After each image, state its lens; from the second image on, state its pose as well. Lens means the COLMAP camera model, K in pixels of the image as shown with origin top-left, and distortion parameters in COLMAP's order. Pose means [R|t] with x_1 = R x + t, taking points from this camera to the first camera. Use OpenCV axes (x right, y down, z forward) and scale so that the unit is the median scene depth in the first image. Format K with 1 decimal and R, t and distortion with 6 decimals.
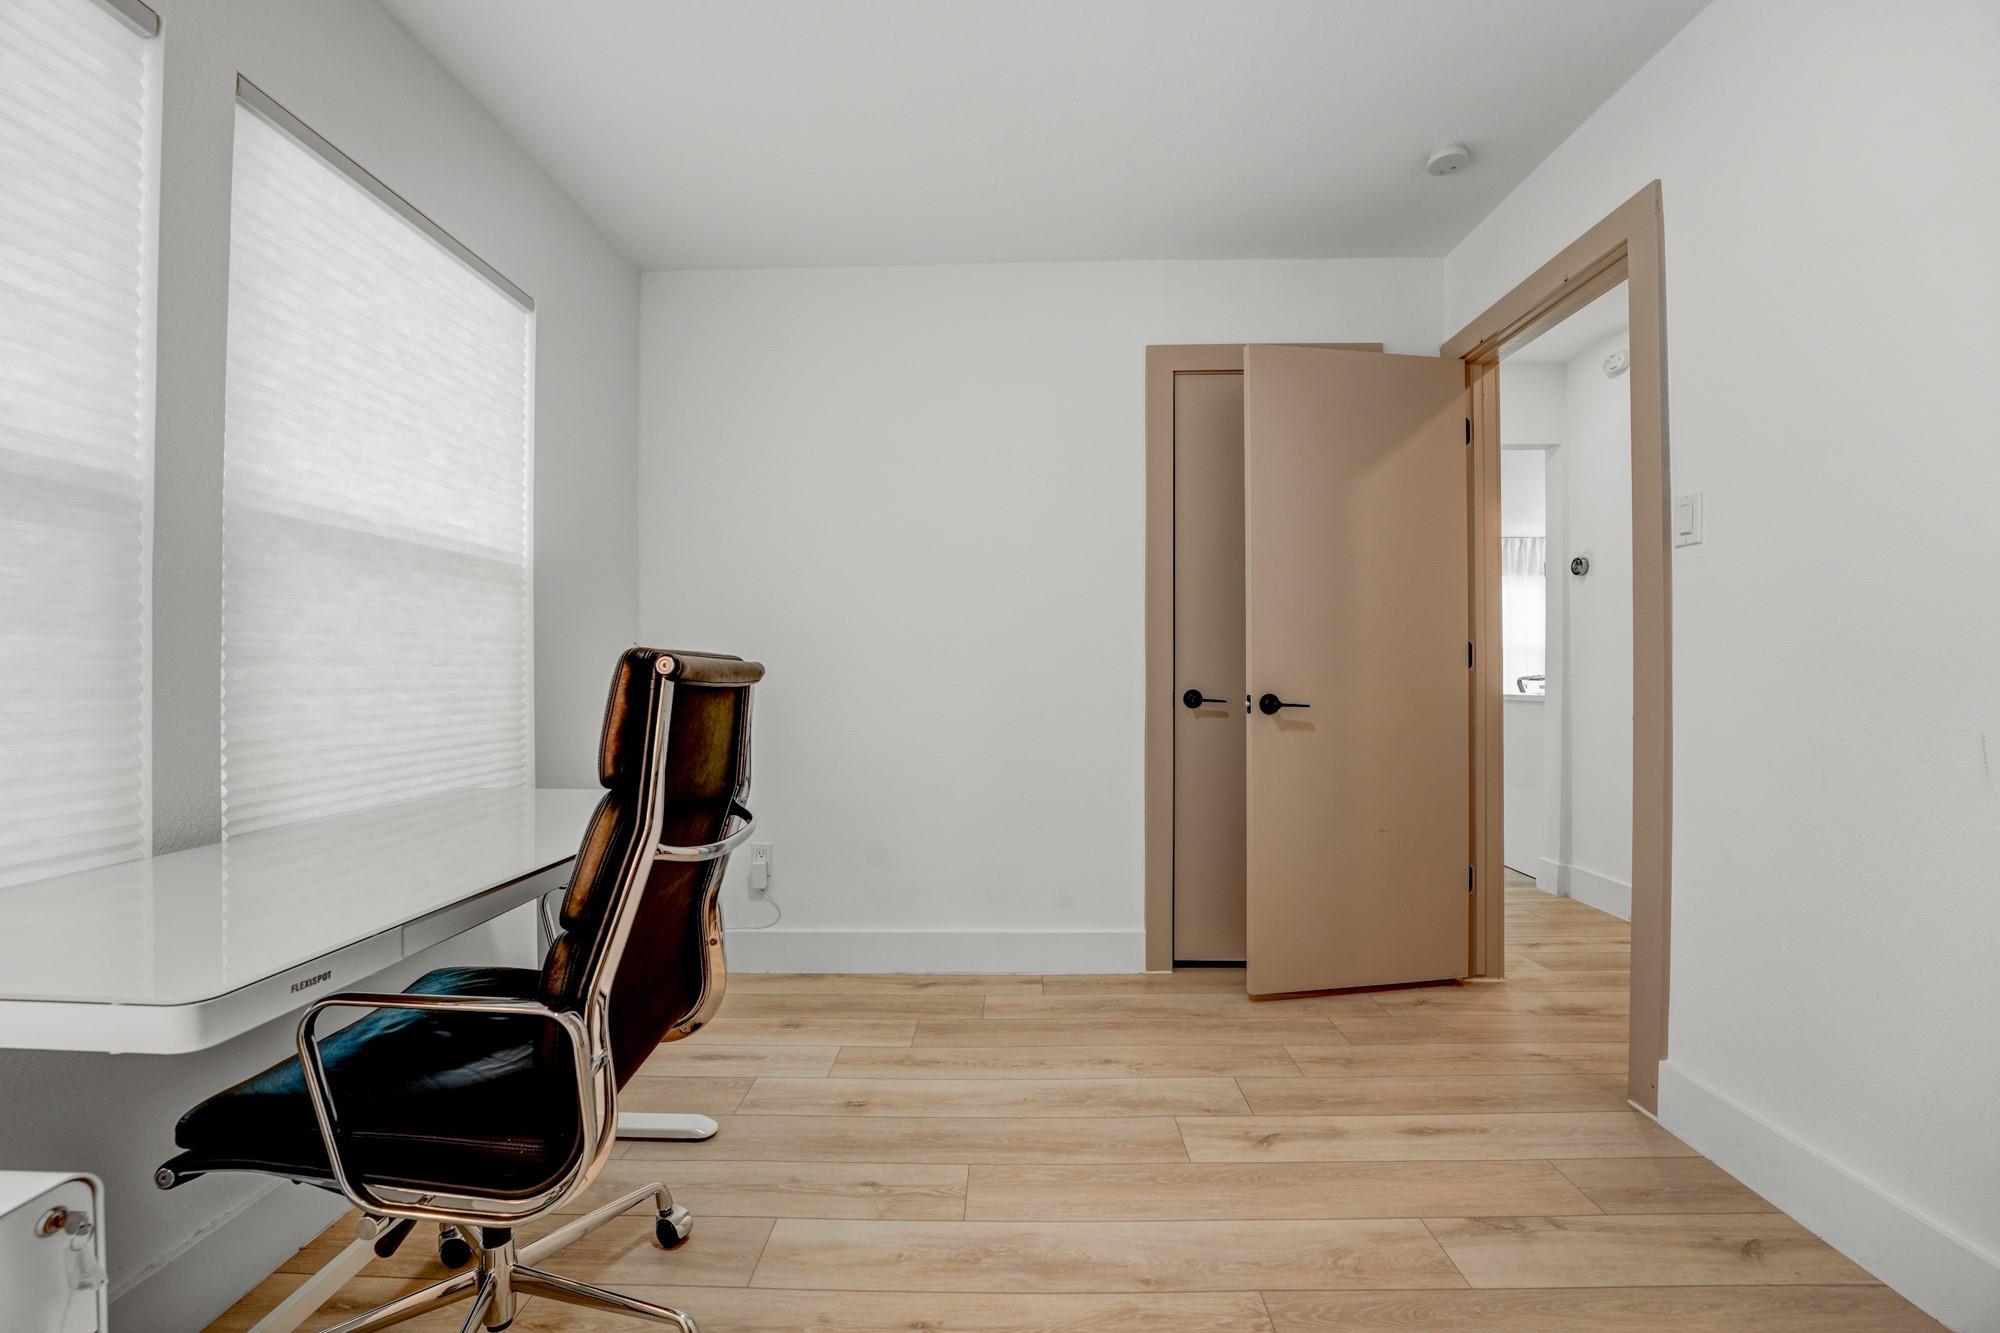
lens RADIAL K [[809.8, 0, 997.0], [0, 809.8, 653.3], [0, 0, 1]] dist [-0.023668, 0.000307]
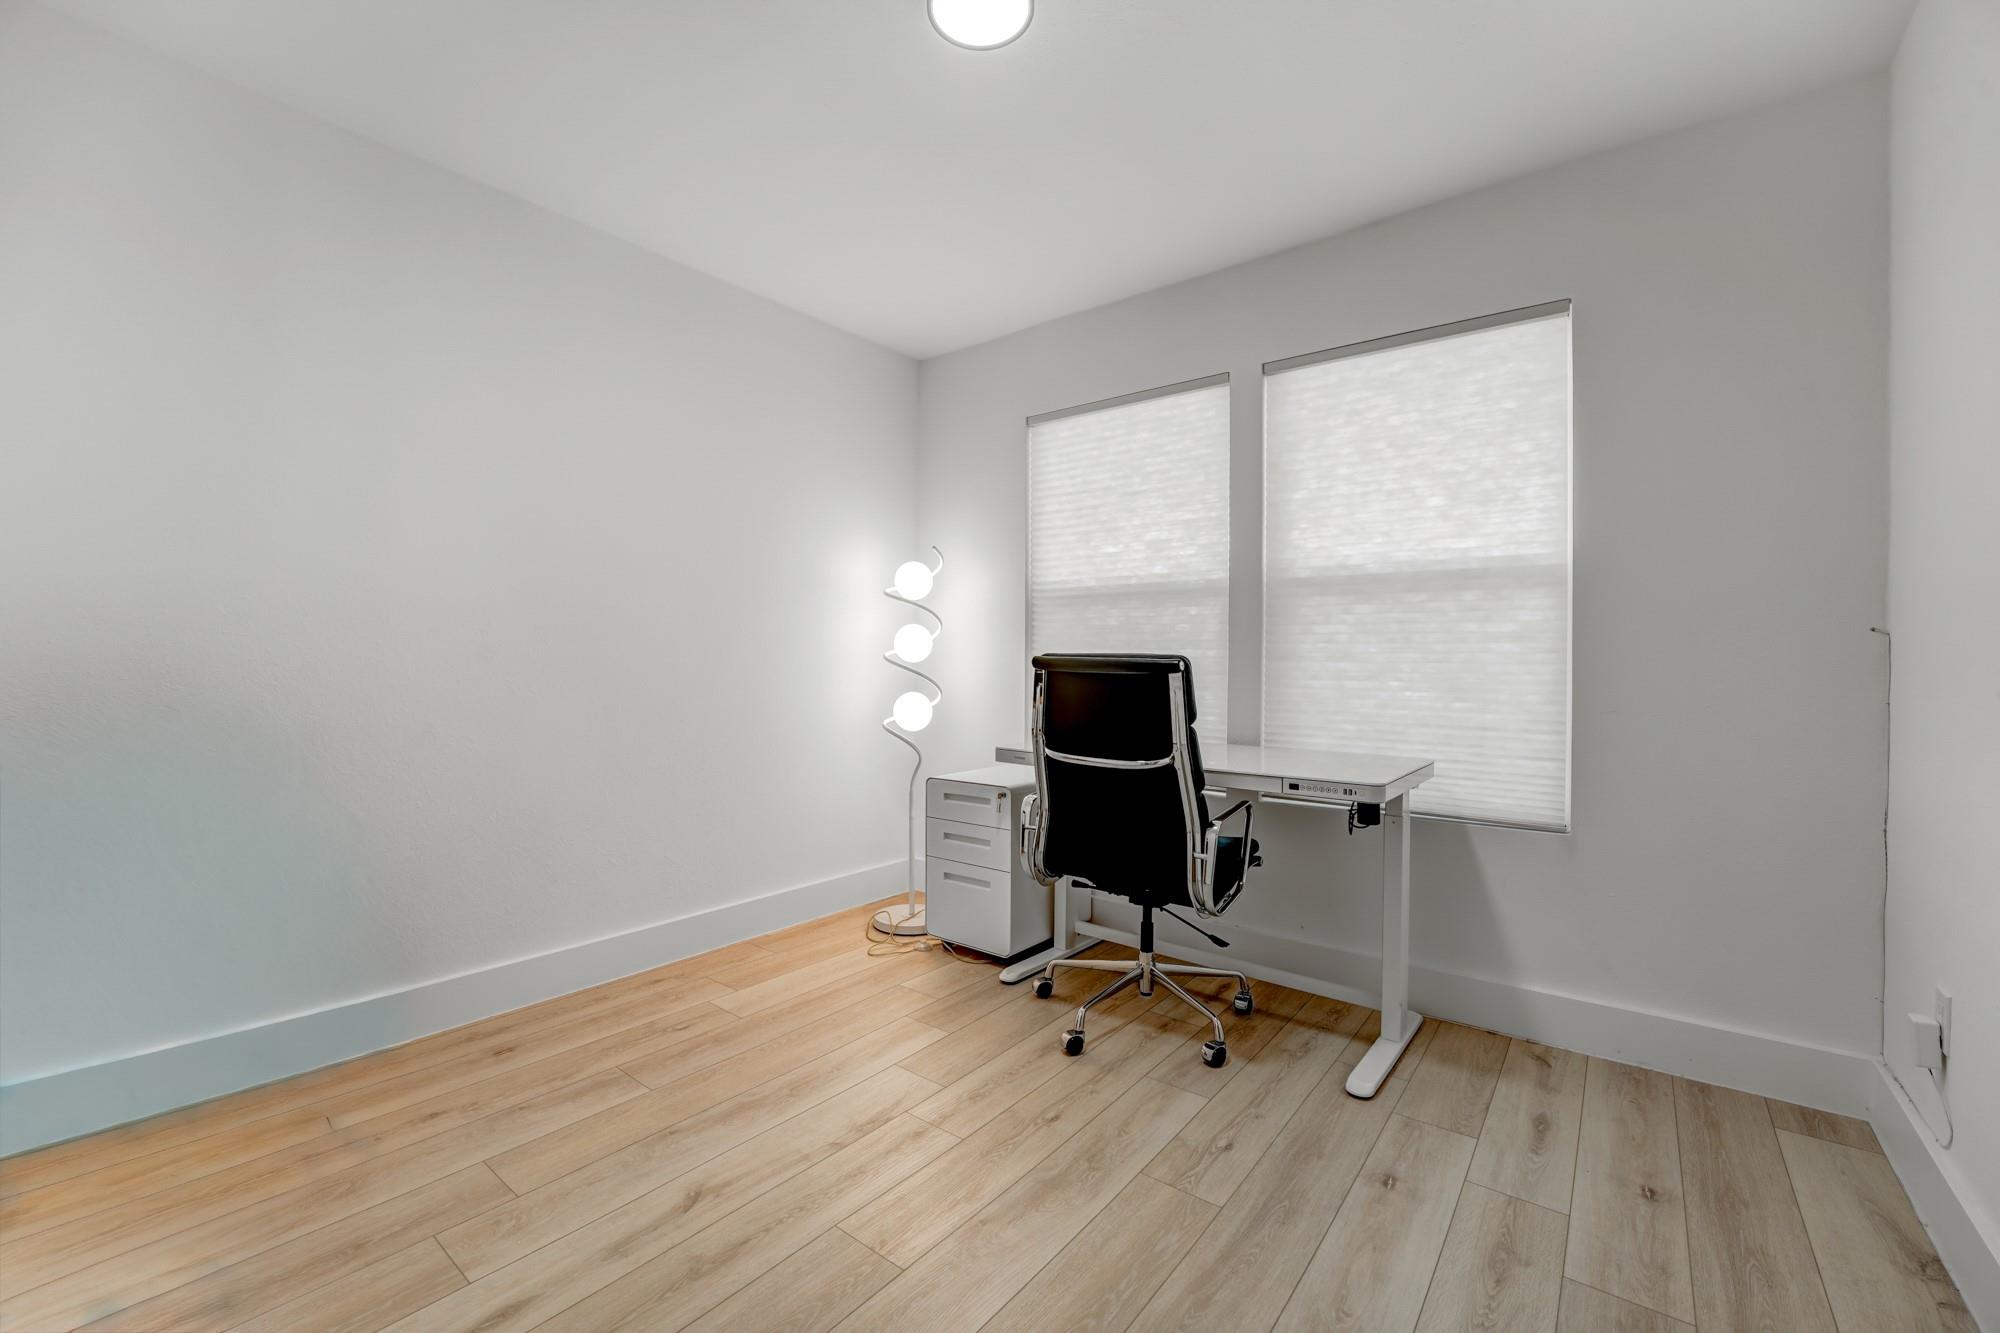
lens RADIAL K [[809.8, 0, 997.0], [0, 809.8, 653.3], [0, 0, 1]] dist [-0.023668, 0.000307]
pose [[-0.594368, -0.010547, -0.804124, 0.818678], [0.007773, 0.999792, -0.018859, 0.021861], [0.804156, -0.017460, -0.594162, 1.289122]]
